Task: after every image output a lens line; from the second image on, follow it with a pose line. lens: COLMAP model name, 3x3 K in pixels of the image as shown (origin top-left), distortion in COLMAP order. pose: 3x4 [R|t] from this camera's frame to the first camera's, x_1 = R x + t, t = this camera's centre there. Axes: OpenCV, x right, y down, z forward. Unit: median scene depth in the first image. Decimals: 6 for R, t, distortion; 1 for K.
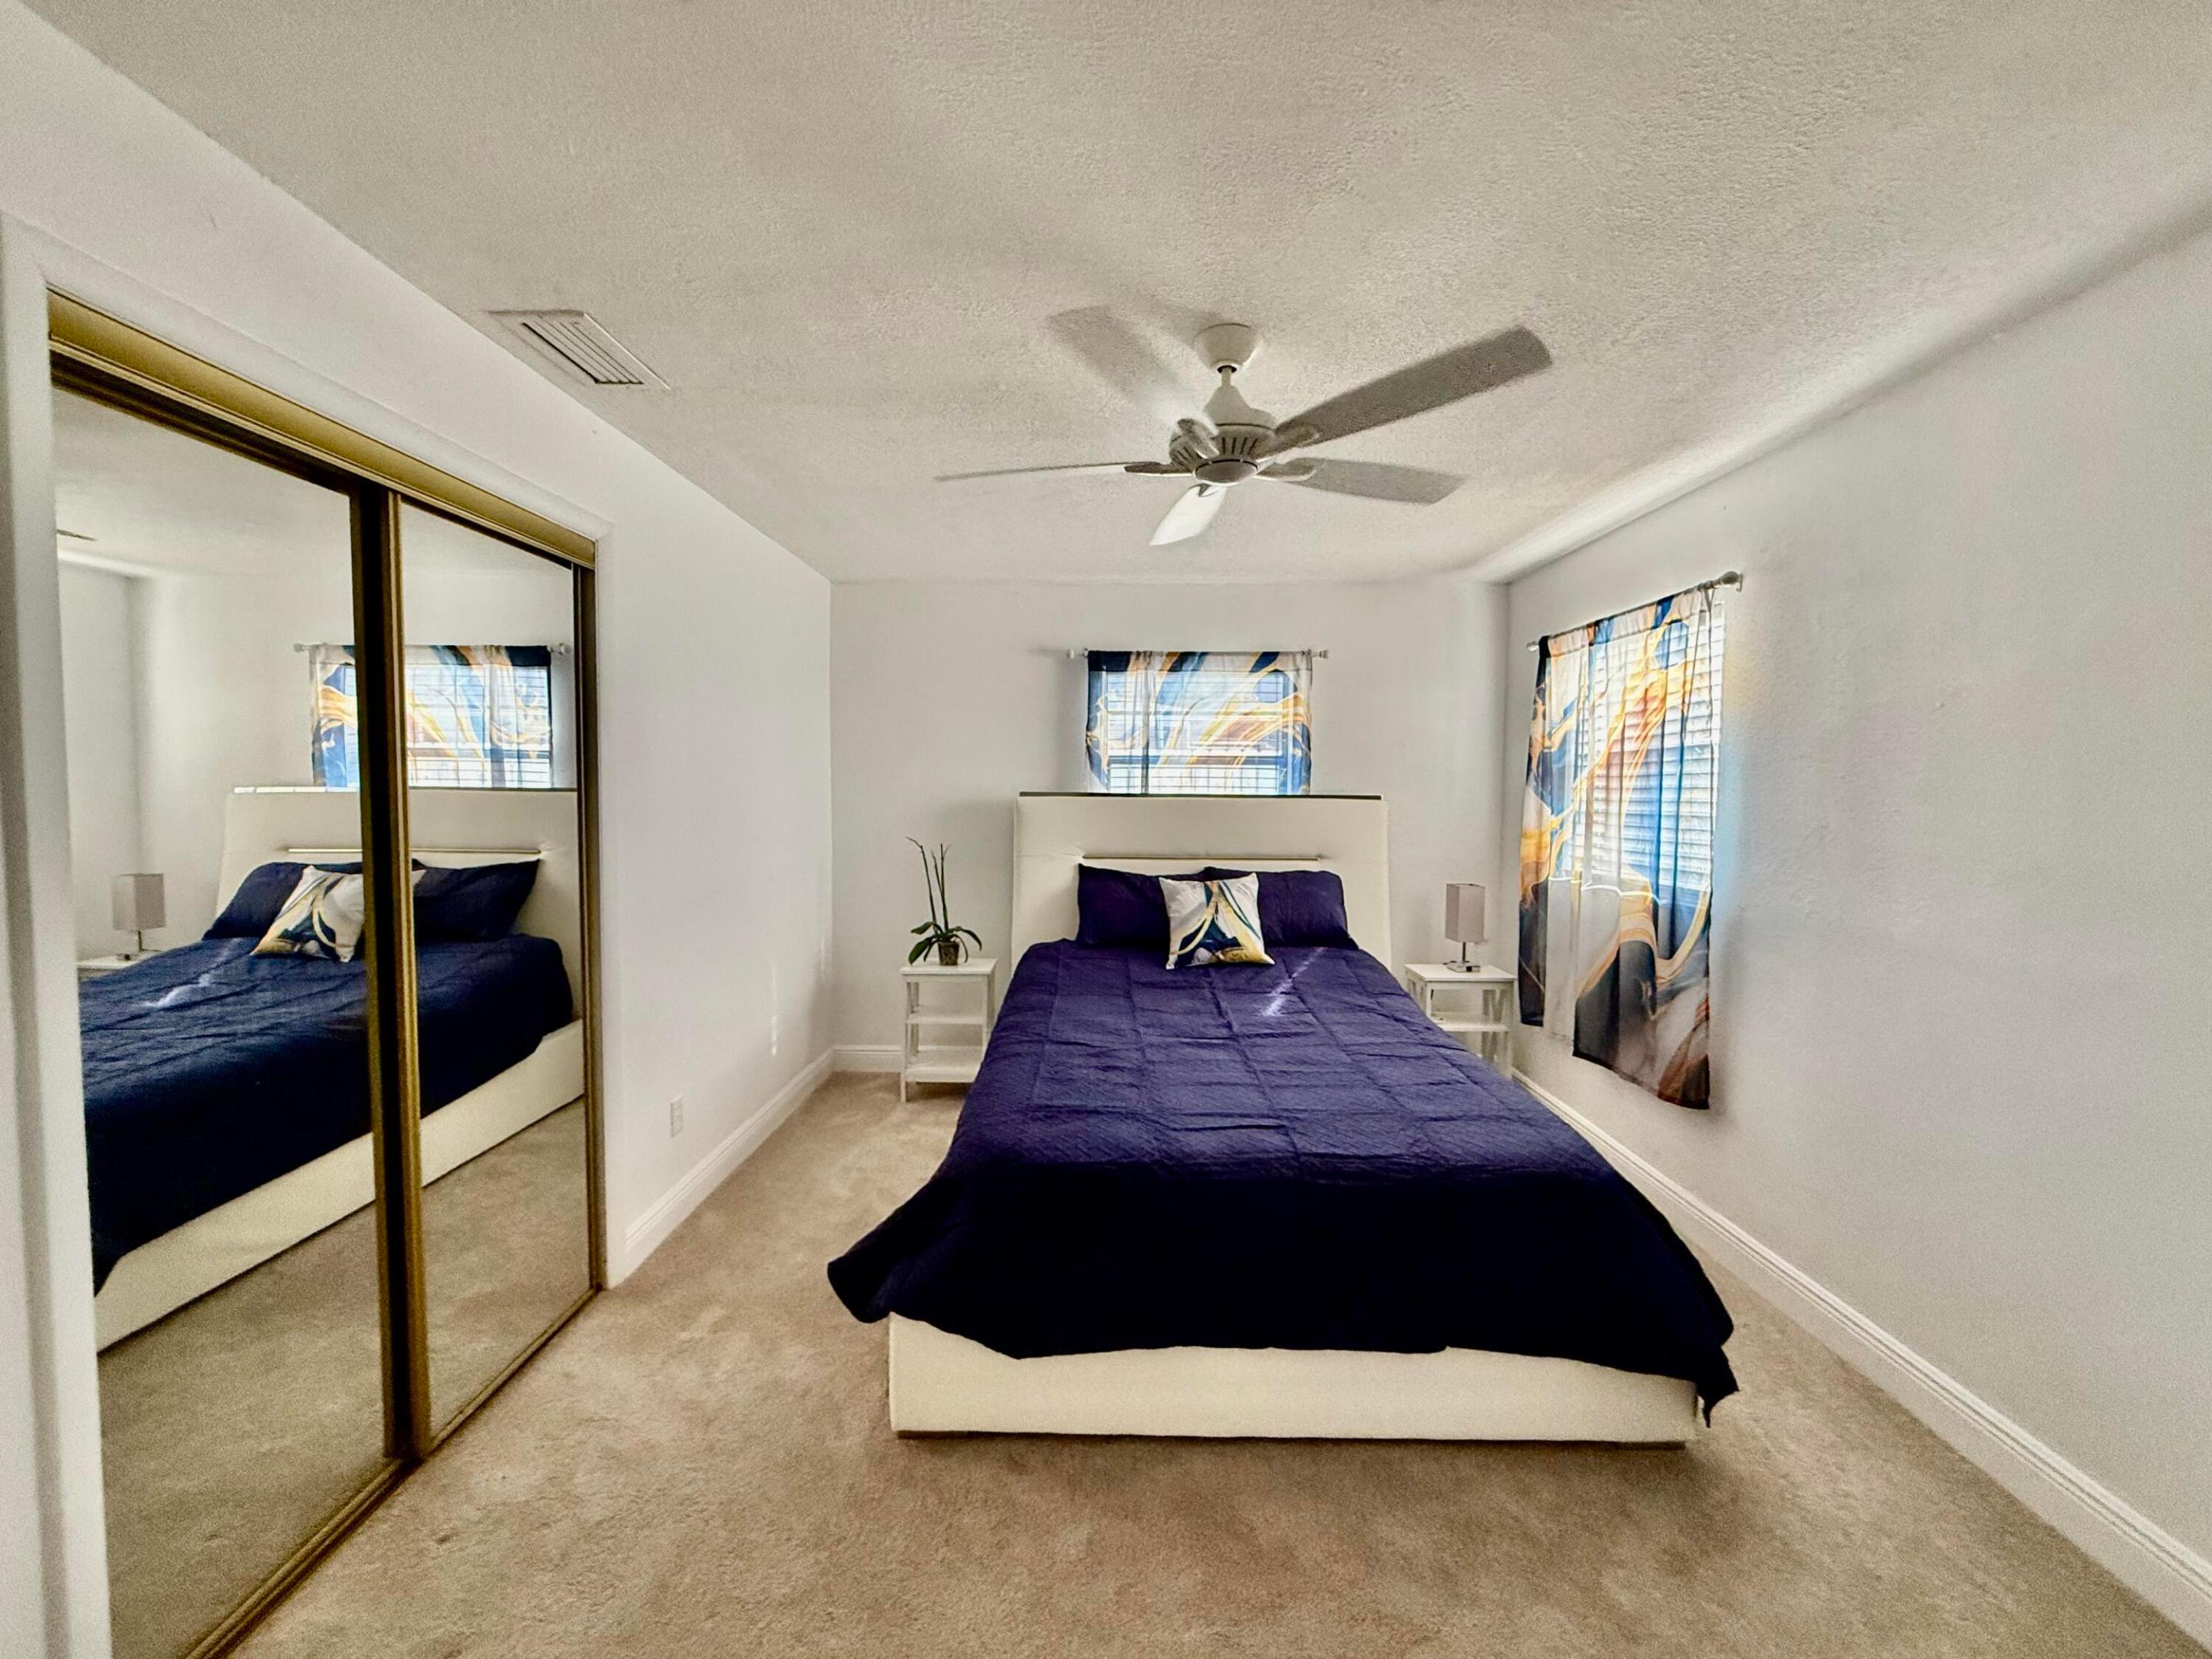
lens RADIAL K [[885.1, 0, 1102.8], [0, 885.1, 826.8], [0, 0, 1]] dist [0.000170, 0.001004]
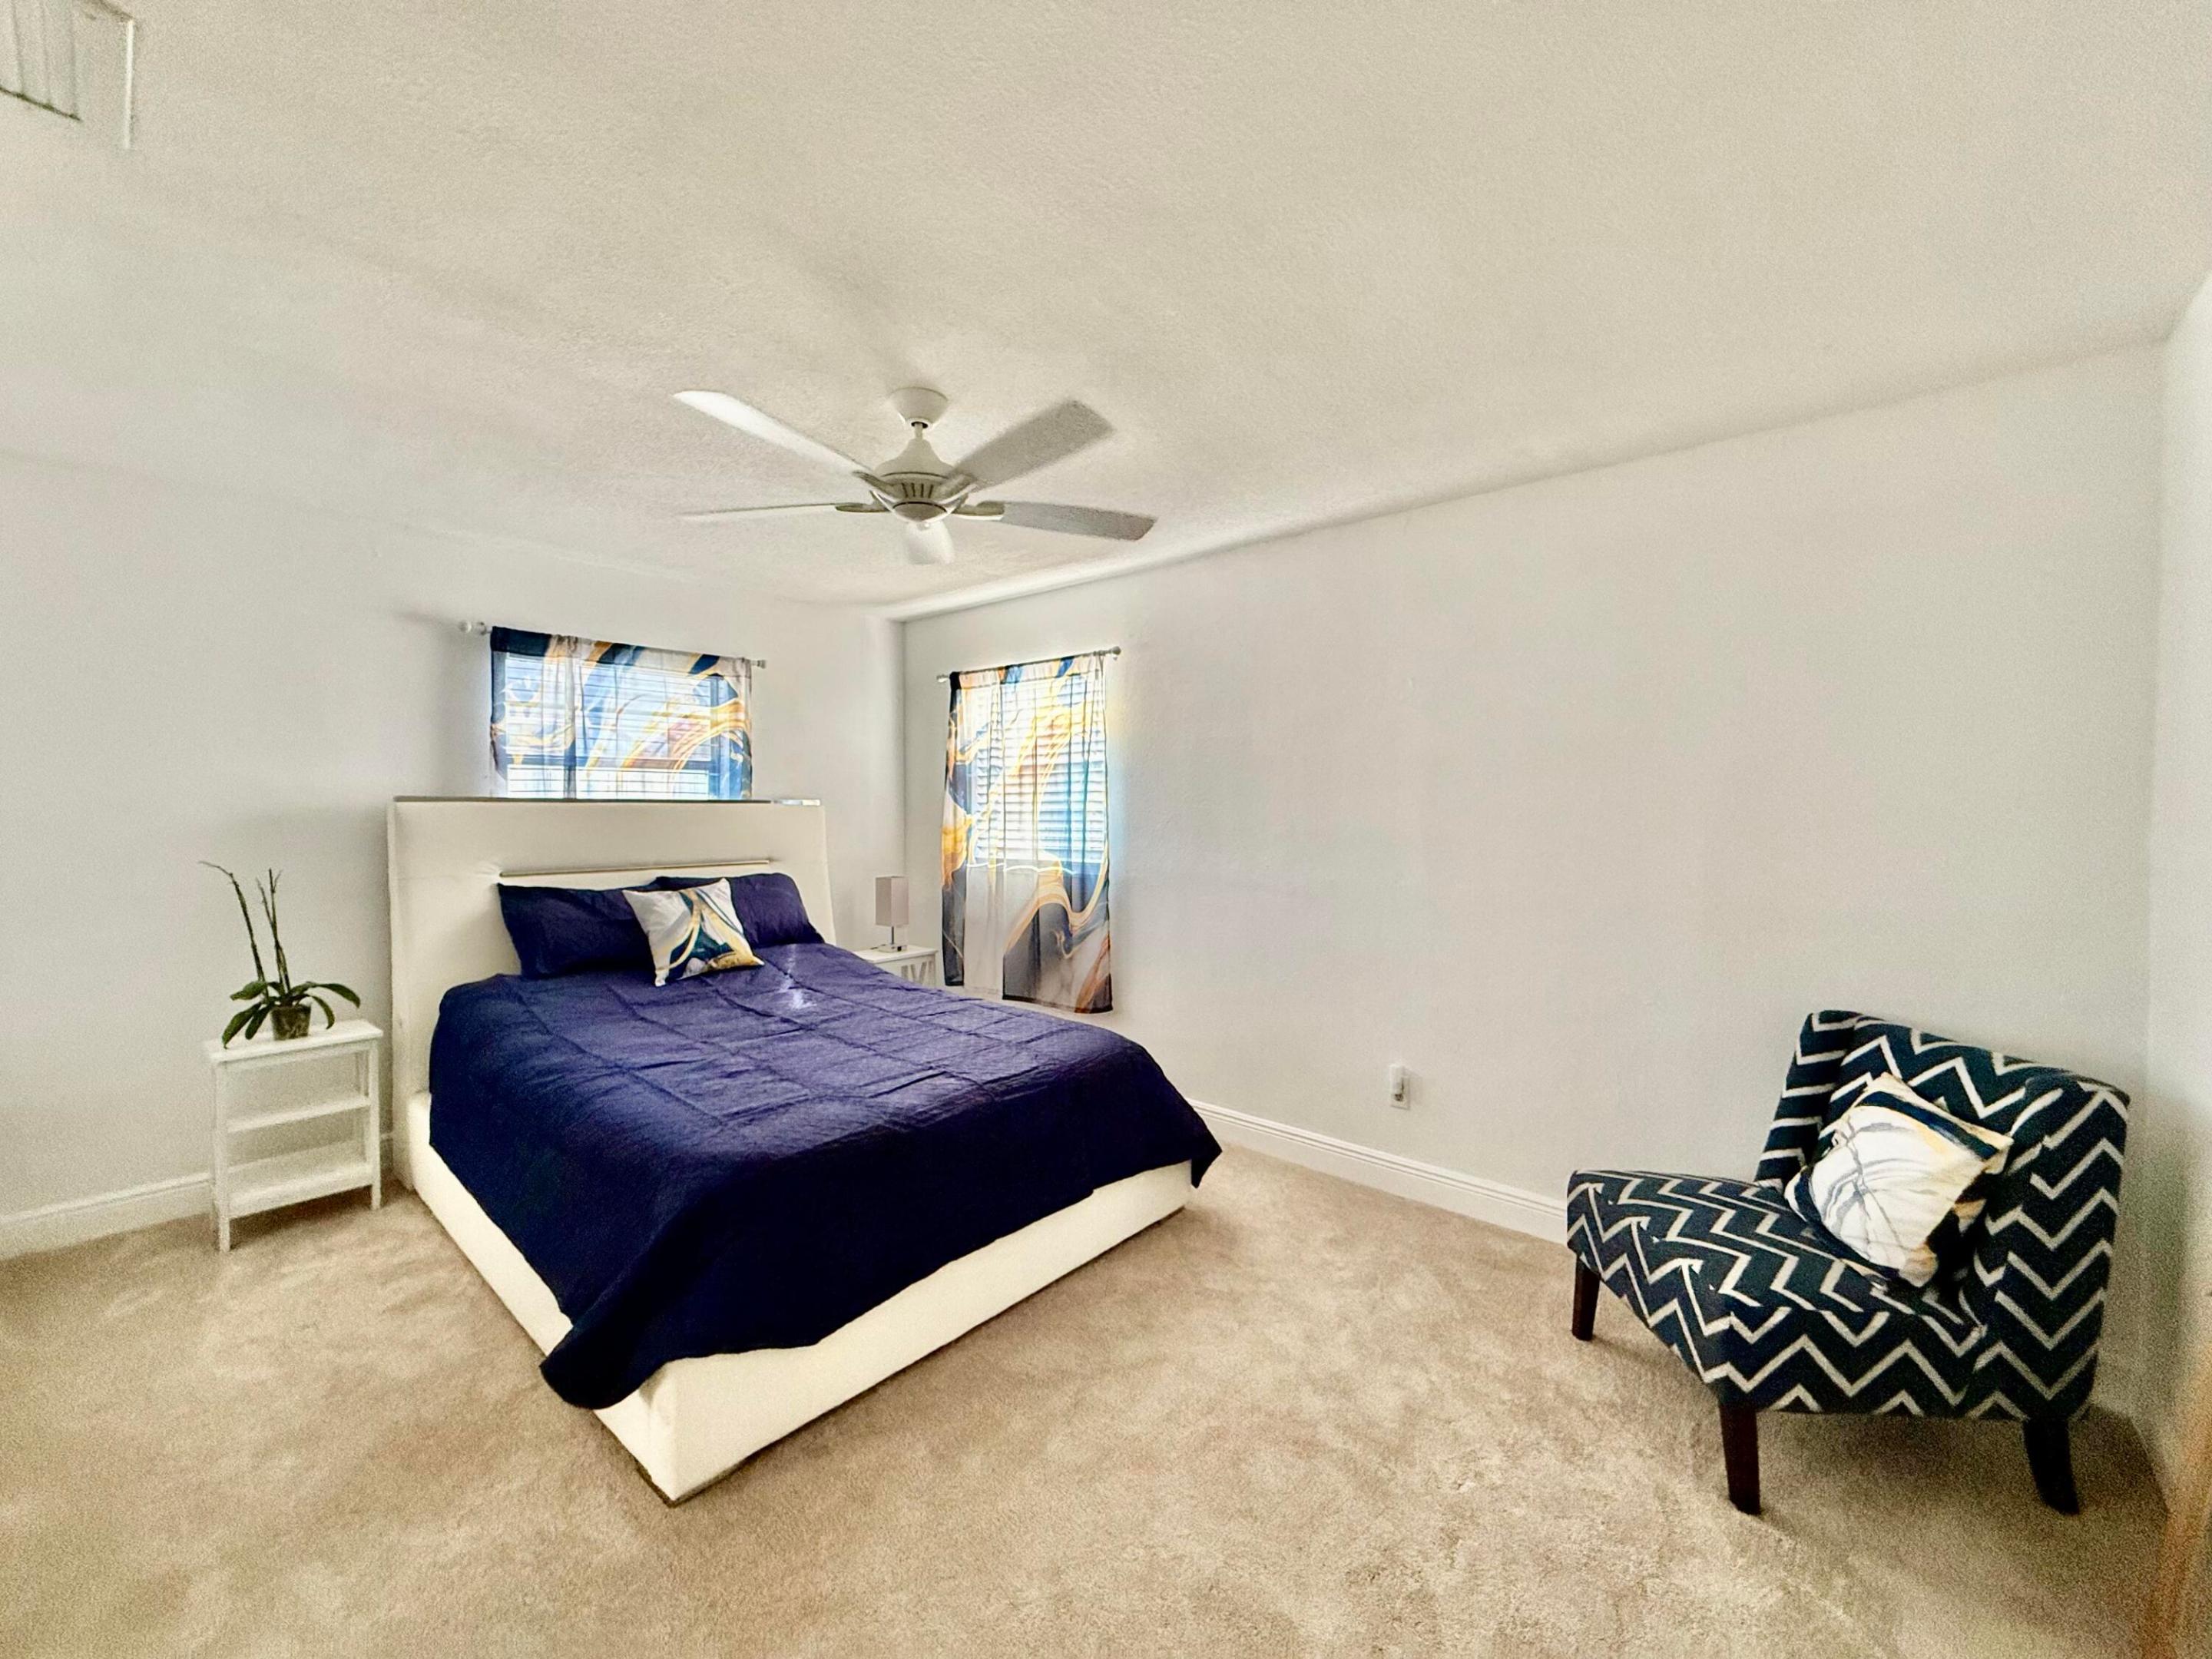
lens RADIAL K [[885.1, 0, 1105.7], [0, 885.1, 826.6], [0, 0, 1]] dist [0.000170, 0.001004]
pose [[0.645858, -0.023025, 0.763111, -0.348420], [0.037851, 0.999282, -0.001885, 0.014261], [-0.762519, 0.030102, 0.646265, 0.042025]]
